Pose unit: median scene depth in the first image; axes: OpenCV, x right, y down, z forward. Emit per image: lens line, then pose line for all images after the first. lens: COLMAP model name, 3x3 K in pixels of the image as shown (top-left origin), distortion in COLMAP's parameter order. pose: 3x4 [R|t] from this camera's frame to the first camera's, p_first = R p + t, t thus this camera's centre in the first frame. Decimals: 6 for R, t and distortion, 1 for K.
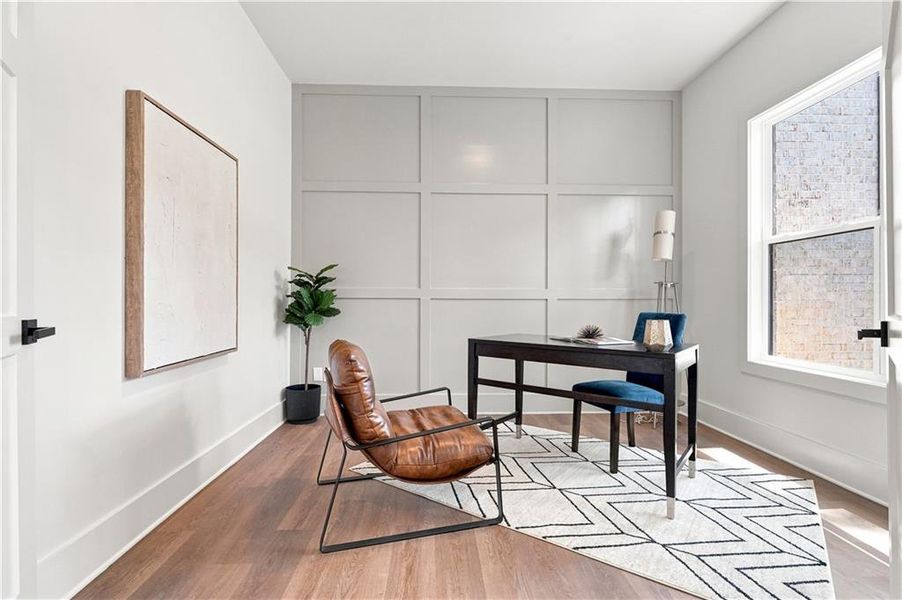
lens RADIAL K [[433.9, 0, 445.4], [0, 433.9, 296.9], [0, 0, 1]] dist [-0.000663, -0.000216]
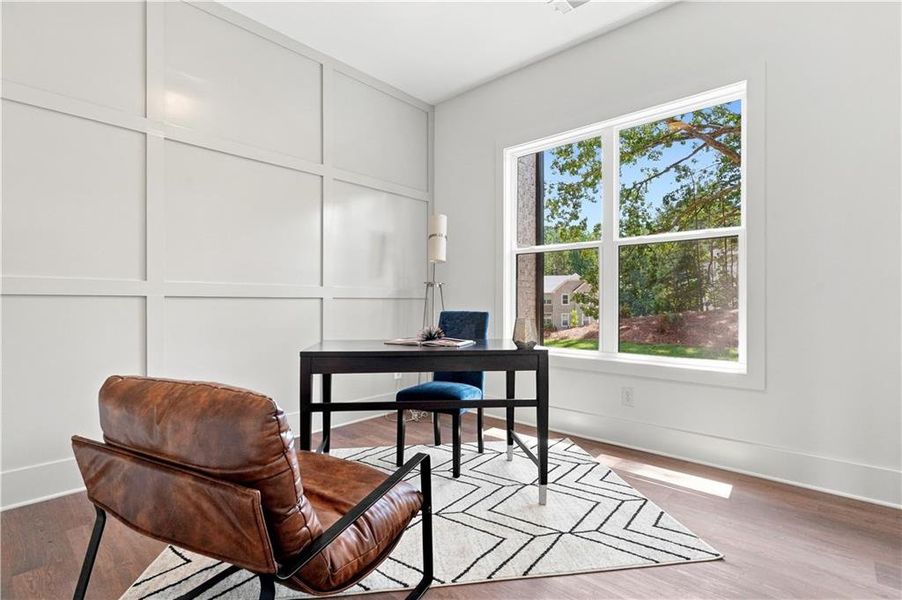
lens RADIAL K [[433.9, 0, 445.4], [0, 433.9, 296.9], [0, 0, 1]] dist [-0.000663, -0.000216]
pose [[0.689785, 0.004729, 0.723999, -0.290680], [-0.006338, 0.999980, -0.000493, 0.002217], [-0.723987, -0.004248, 0.689801, 0.305975]]
